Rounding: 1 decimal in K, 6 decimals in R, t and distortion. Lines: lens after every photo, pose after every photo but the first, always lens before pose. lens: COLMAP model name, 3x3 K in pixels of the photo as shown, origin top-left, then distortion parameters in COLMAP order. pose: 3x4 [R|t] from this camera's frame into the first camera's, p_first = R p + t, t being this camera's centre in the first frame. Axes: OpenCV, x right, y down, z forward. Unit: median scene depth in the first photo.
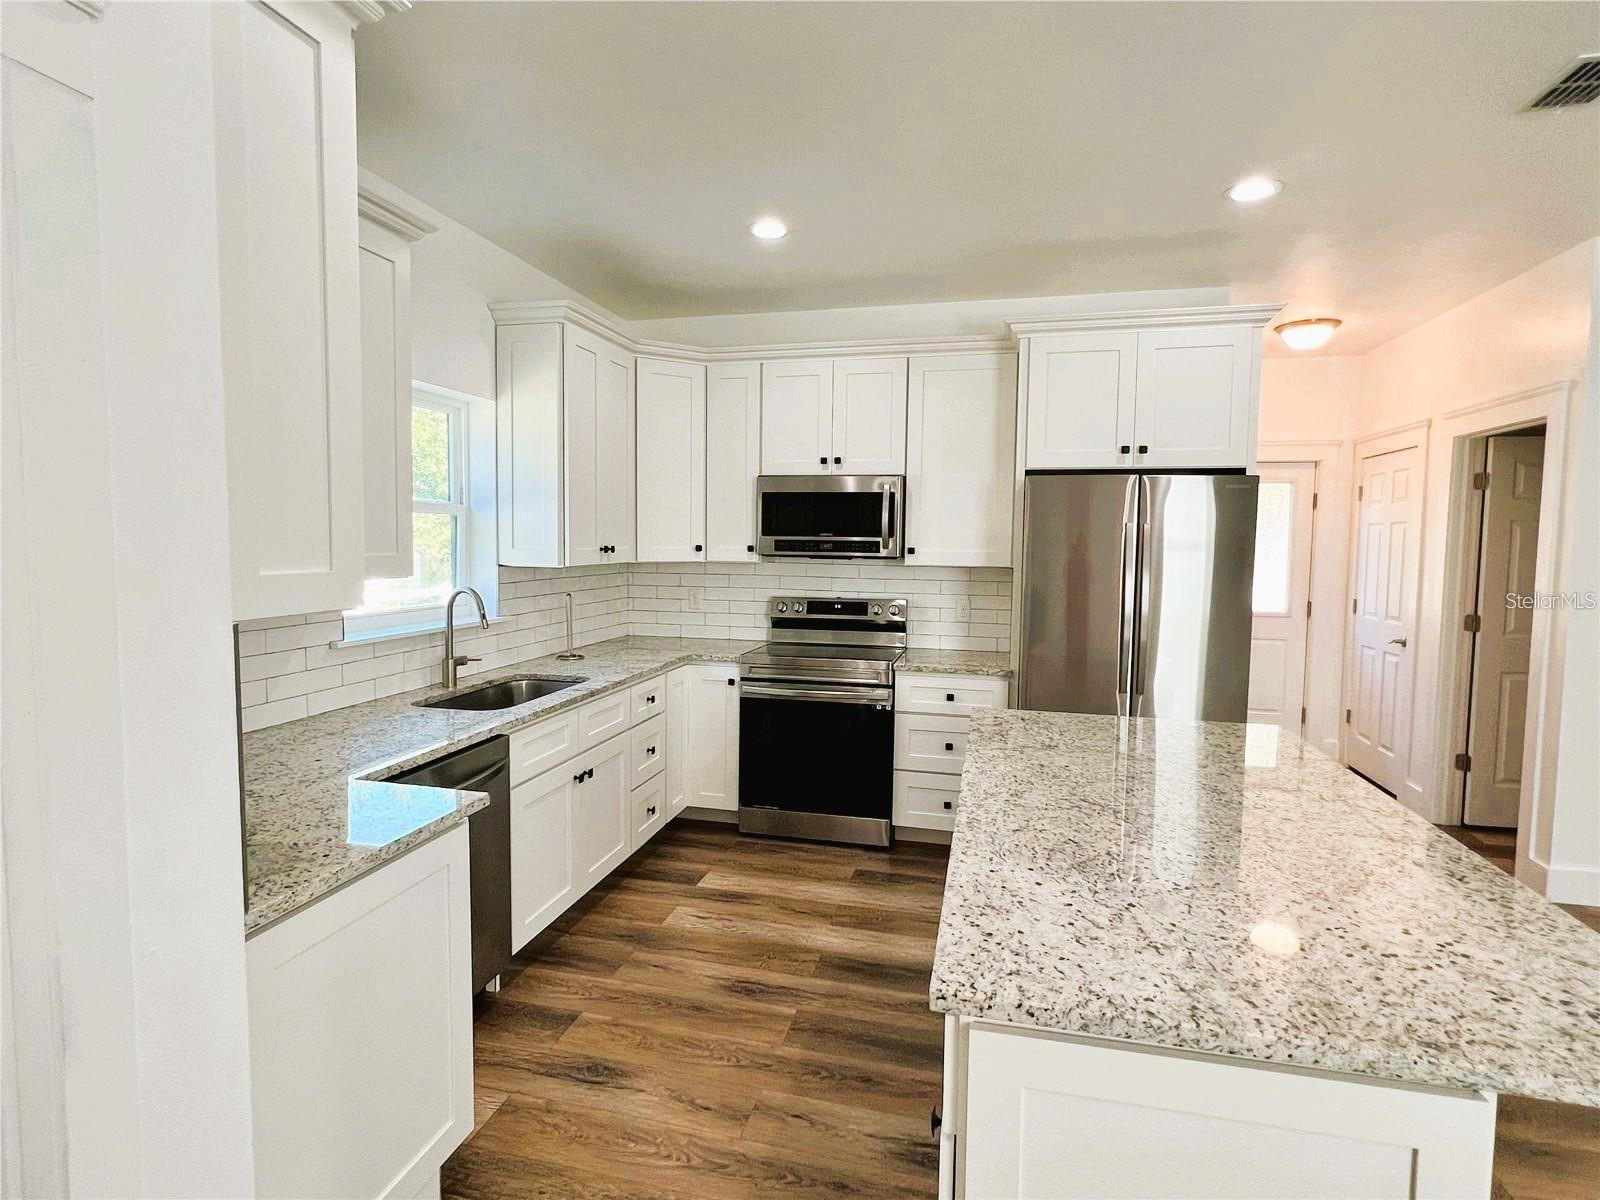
lens RADIAL K [[821.9, 0, 786.0], [0, 821.9, 594.5], [0, 0, 1]] dist [-0.000130, -0.000014]
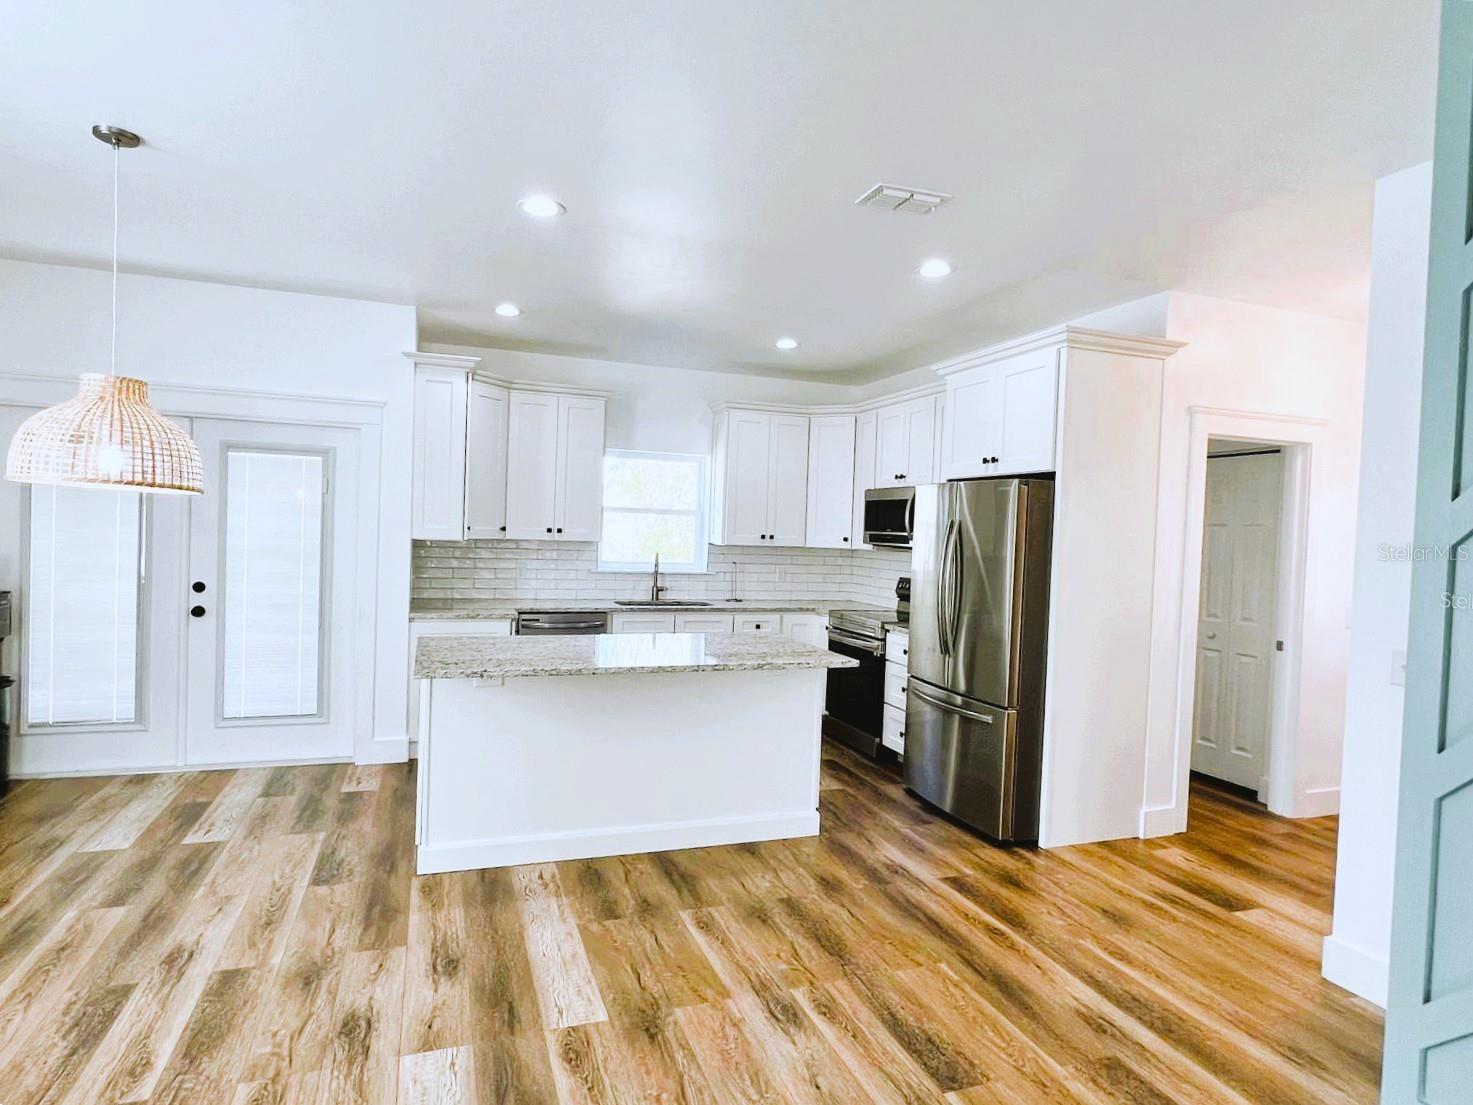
lens RADIAL K [[823.1, 0, 730.9], [0, 823.1, 549.8], [0, 0, 1]] dist [-0.001093, 0.000293]
pose [[0.554195, 0.028562, -0.831897, 1.081826], [-0.084255, 0.996203, -0.021926, 0.012730], [0.828112, 0.082243, 0.554497, 0.016553]]
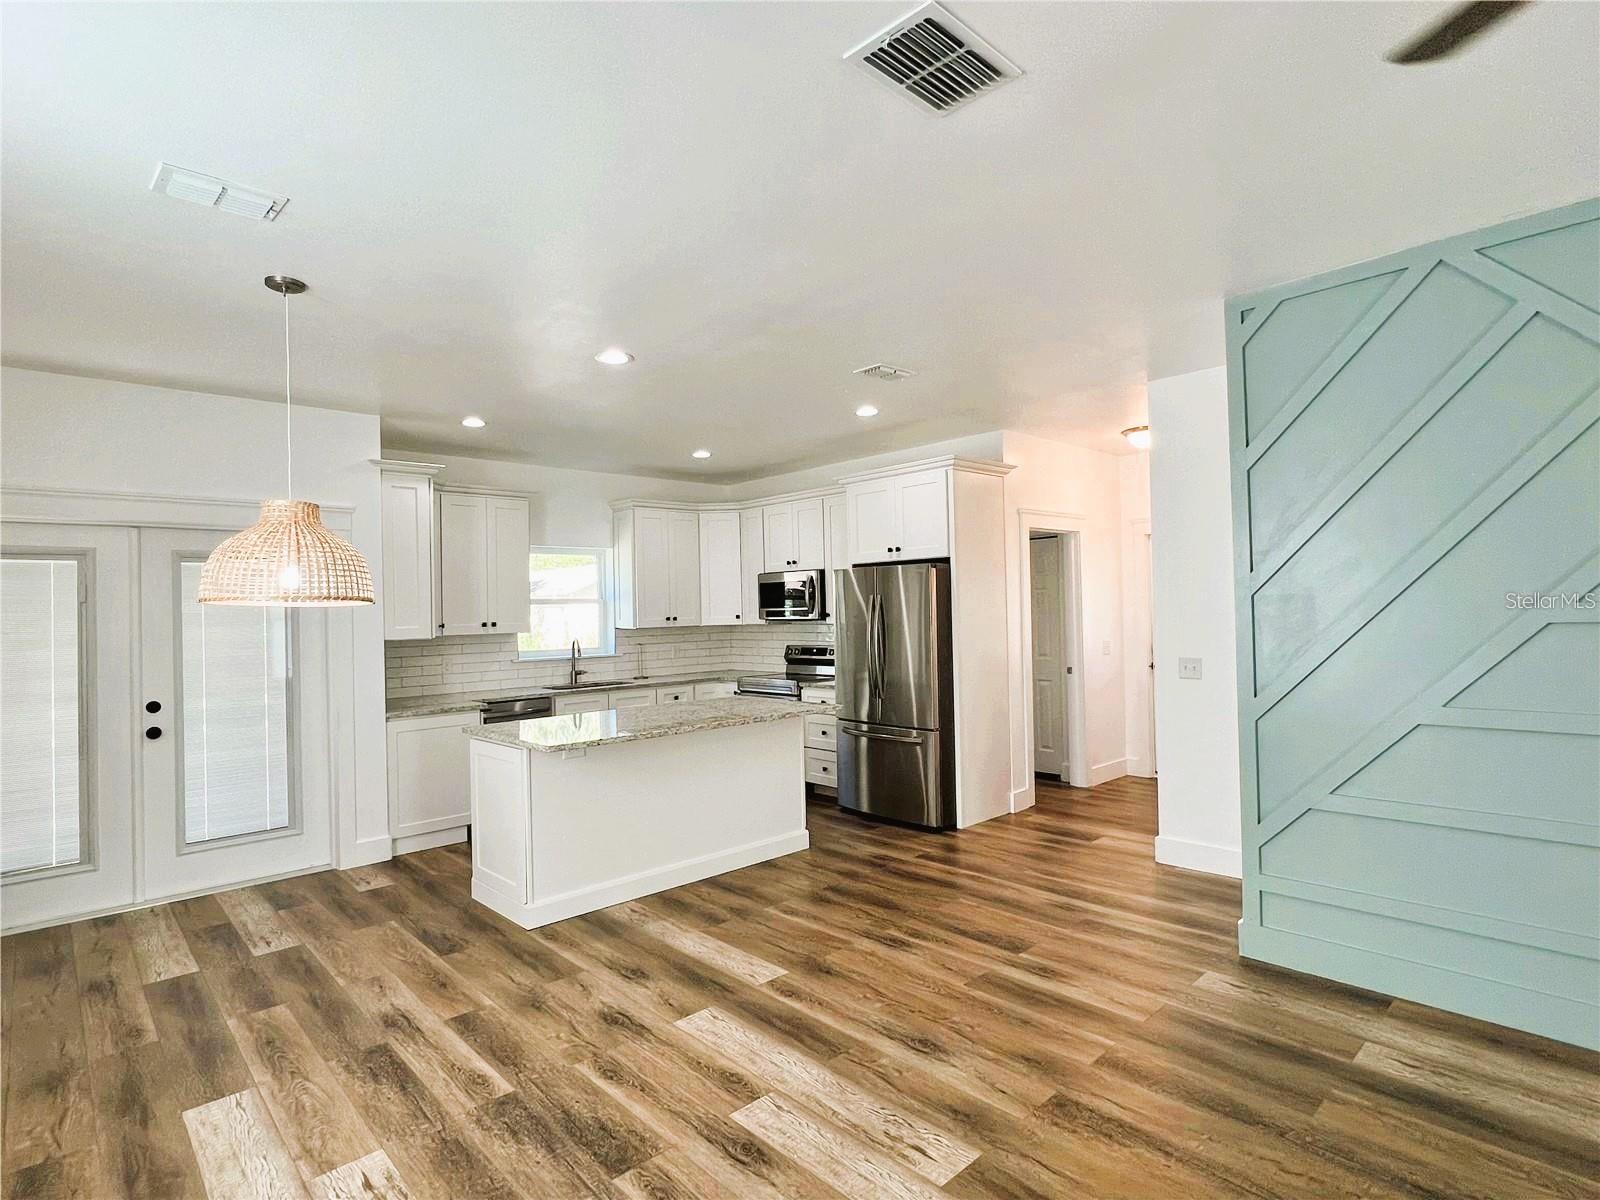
lens RADIAL K [[821.9, 0, 790.8], [0, 821.9, 603.8], [0, 0, 1]] dist [-0.000130, -0.000014]
pose [[0.833659, -0.036586, -0.551066, 1.008698], [-0.002904, 0.997499, -0.070619, 0.040623], [0.552272, 0.060473, 0.831468, -0.401945]]
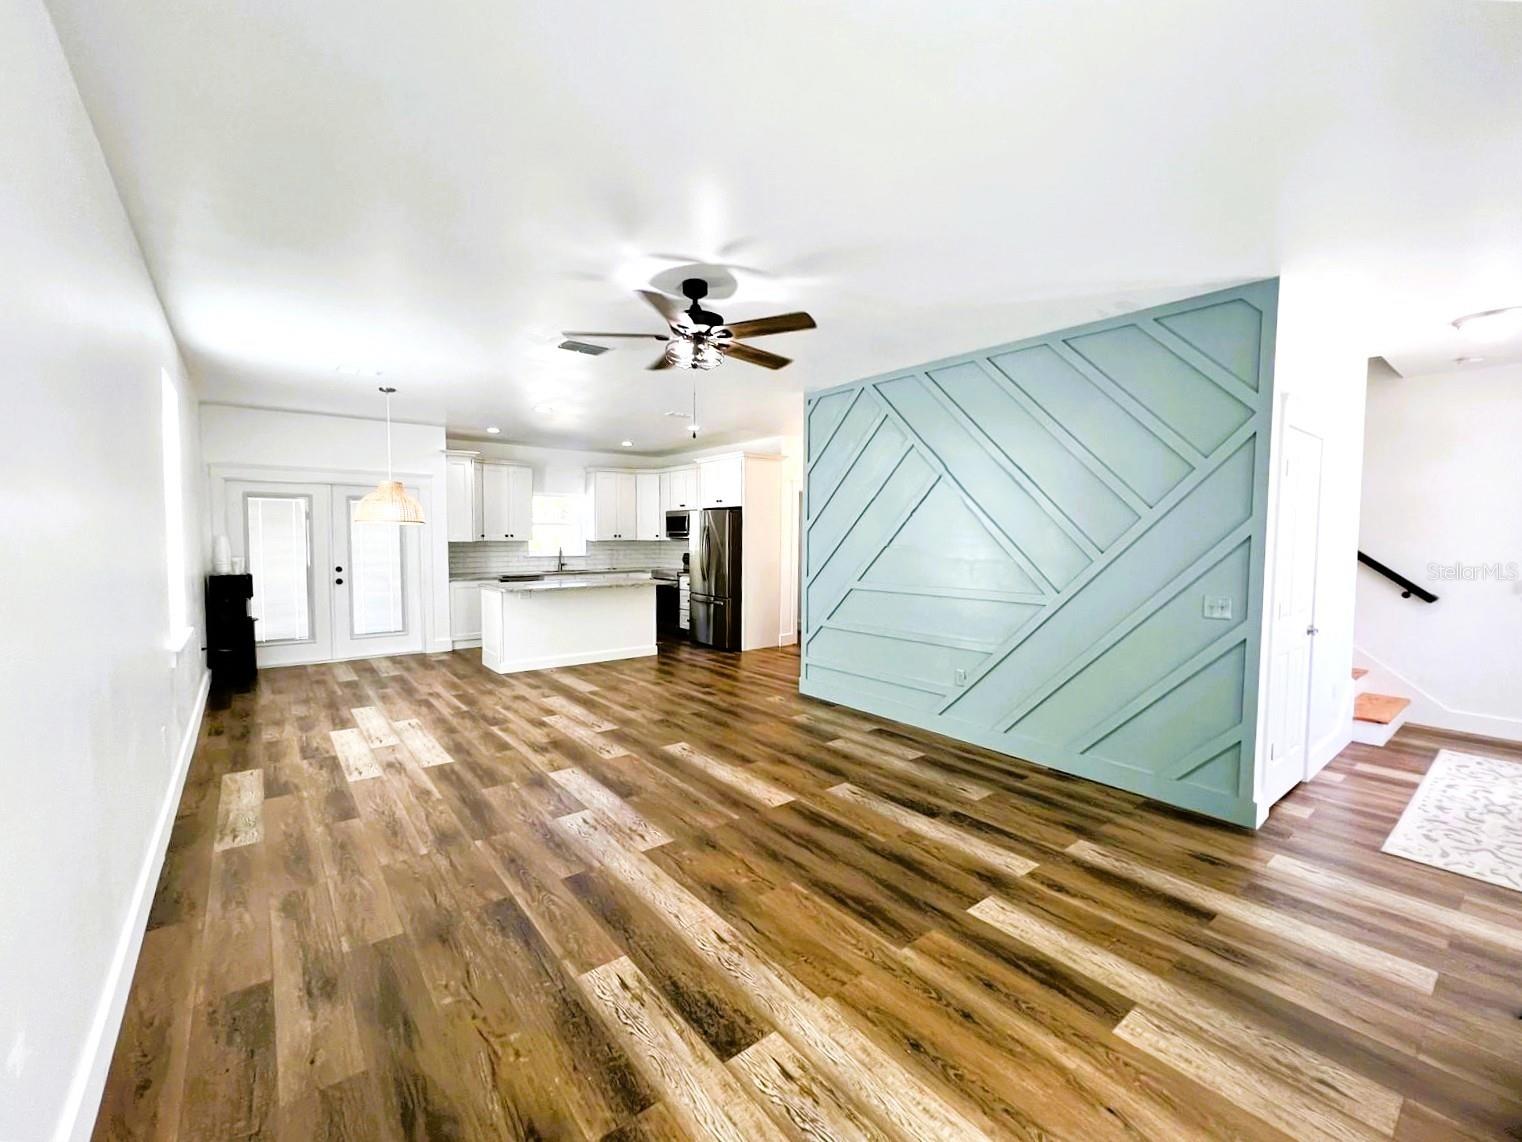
lens RADIAL K [[631.9, 0, 751.7], [0, 631.9, 571.6], [0, 0, 1]] dist [0.000680, -0.000031]
pose [[0.785218, 0.028929, -0.618543, 1.709207], [-0.037256, 0.999306, -0.000558, 0.066395], [0.618098, 0.023482, 0.785750, -0.633335]]
